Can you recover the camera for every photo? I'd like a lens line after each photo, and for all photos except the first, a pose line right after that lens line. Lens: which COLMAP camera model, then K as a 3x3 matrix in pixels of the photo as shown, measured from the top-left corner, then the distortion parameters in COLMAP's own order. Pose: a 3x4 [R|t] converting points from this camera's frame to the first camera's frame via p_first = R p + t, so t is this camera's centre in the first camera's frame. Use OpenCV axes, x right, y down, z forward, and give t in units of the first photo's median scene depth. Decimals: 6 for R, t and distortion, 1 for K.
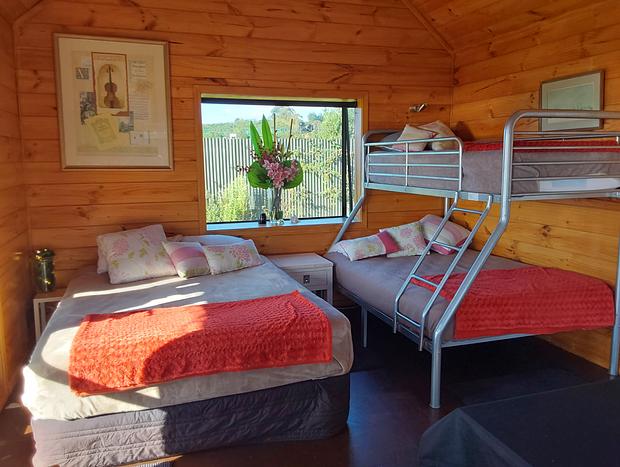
lens RADIAL K [[499.3, 0, 309.3], [0, 499.3, 225.2], [0, 0, 1]] dist [0.113315, -0.156389]
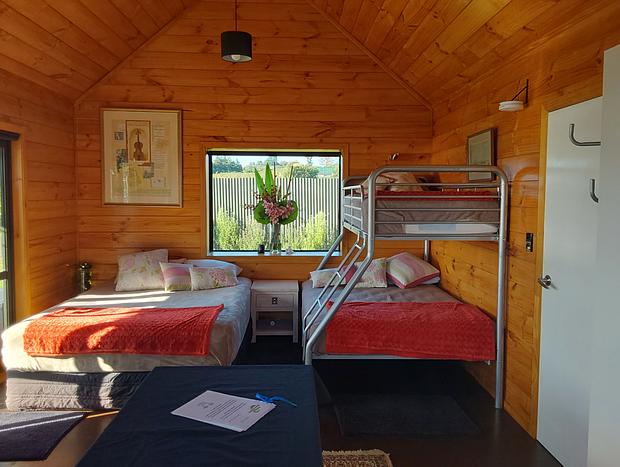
lens RADIAL K [[499.3, 0, 309.3], [0, 499.3, 225.2], [0, 0, 1]] dist [0.113315, -0.156389]
pose [[0.958787, 0.032423, -0.282269, 0.416648], [-0.052396, 0.996605, -0.063499, 0.000509], [0.279252, 0.075672, 0.957232, -0.134048]]
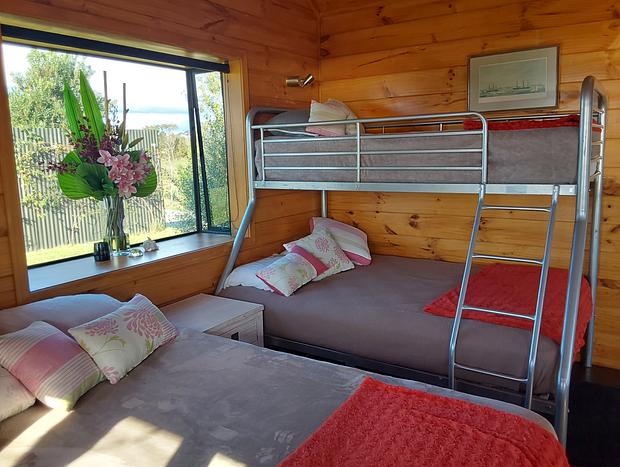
lens RADIAL K [[499.3, 0, 309.3], [0, 499.3, 225.2], [0, 0, 1]] dist [0.113315, -0.156389]
pose [[0.783325, -0.104796, 0.612715, -0.309884], [0.101475, 0.994022, 0.040282, -0.050917], [-0.613273, 0.030621, 0.789277, 0.459578]]
